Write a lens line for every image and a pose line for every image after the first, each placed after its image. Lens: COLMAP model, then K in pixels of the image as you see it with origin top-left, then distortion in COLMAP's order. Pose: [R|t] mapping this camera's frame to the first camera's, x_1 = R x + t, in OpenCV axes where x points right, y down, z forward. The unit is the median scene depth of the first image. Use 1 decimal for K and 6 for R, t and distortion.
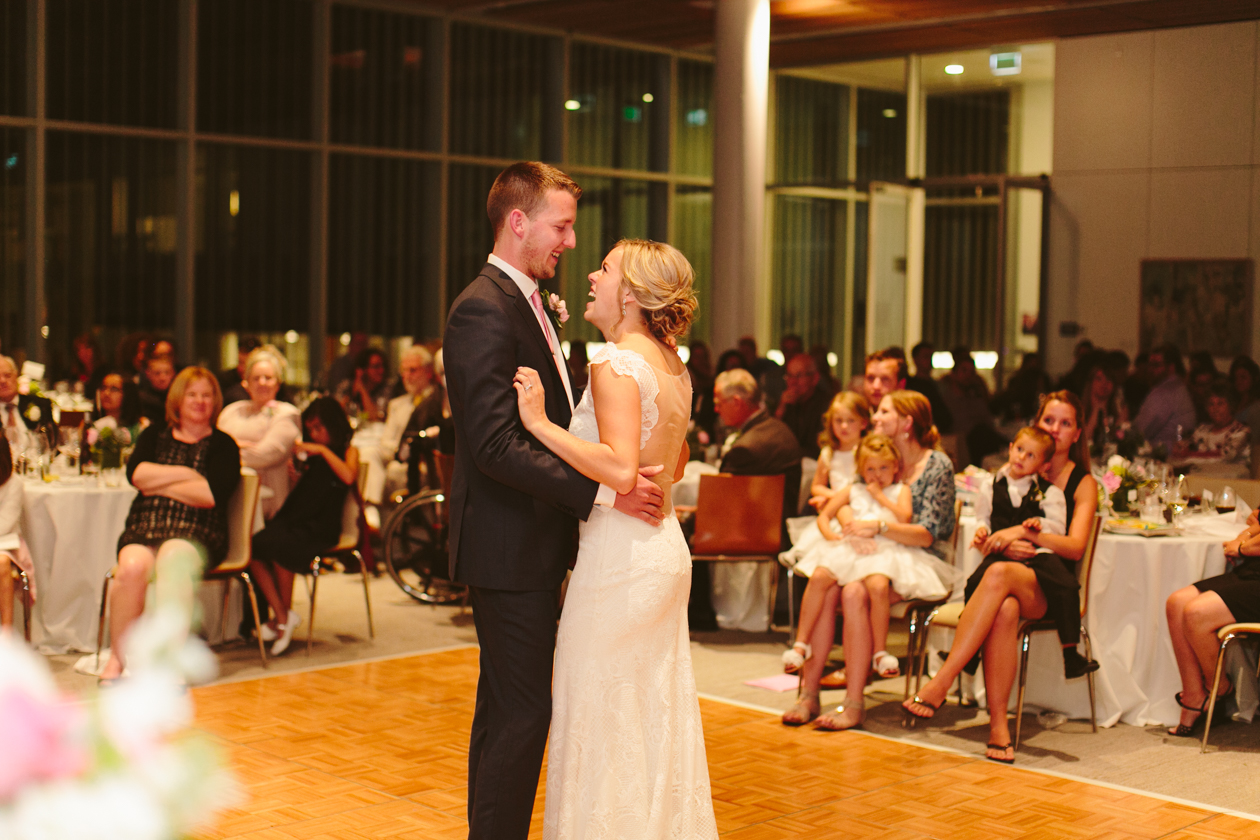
lens RADIAL K [[1832.8, 0, 630.0], [0, 1832.8, 420.0], [0, 0, 1]] dist [-0.161067, 0.338039]
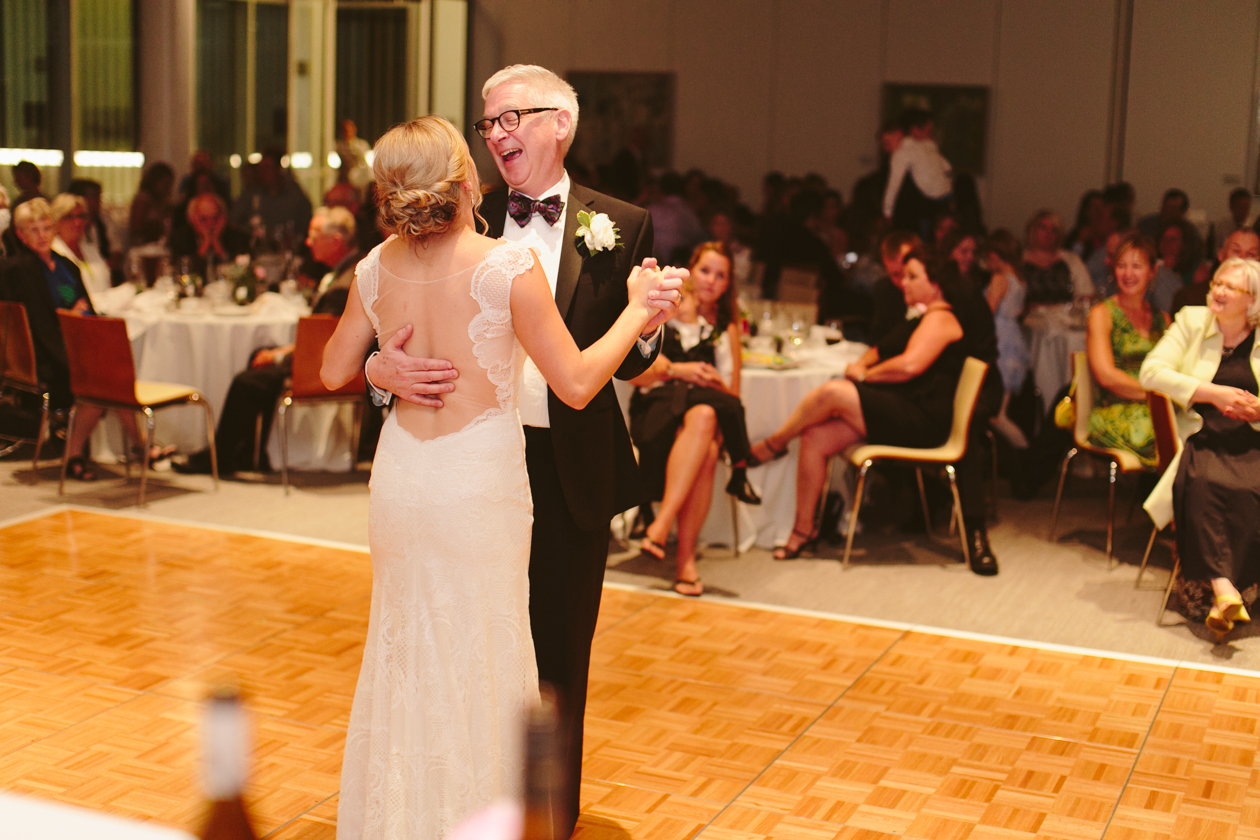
lens RADIAL K [[1832.8, 0, 630.0], [0, 1832.8, 420.0], [0, 0, 1]] dist [-0.161067, 0.338039]
pose [[0.927996, -0.053001, 0.368802, -0.175021], [0.010185, 0.993070, 0.117086, -0.030164], [-0.372452, -0.104899, 0.922104, 0.041163]]
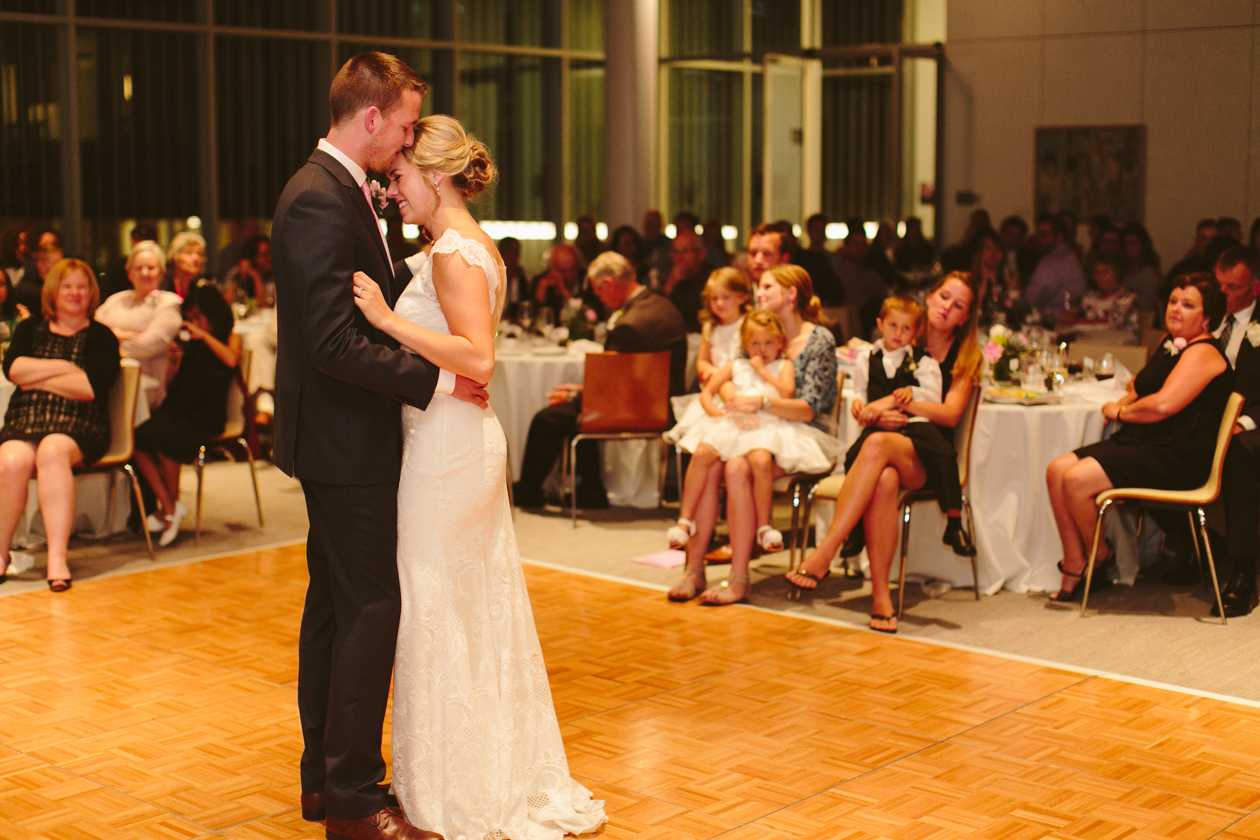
lens RADIAL K [[1832.8, 0, 630.0], [0, 1832.8, 420.0], [0, 0, 1]] dist [-0.161067, 0.338039]
pose [[0.998534, -0.026702, 0.047080, 0.016038], [0.023464, 0.997406, 0.068052, -0.001426], [-0.048775, -0.066847, 0.996570, 0.002025]]
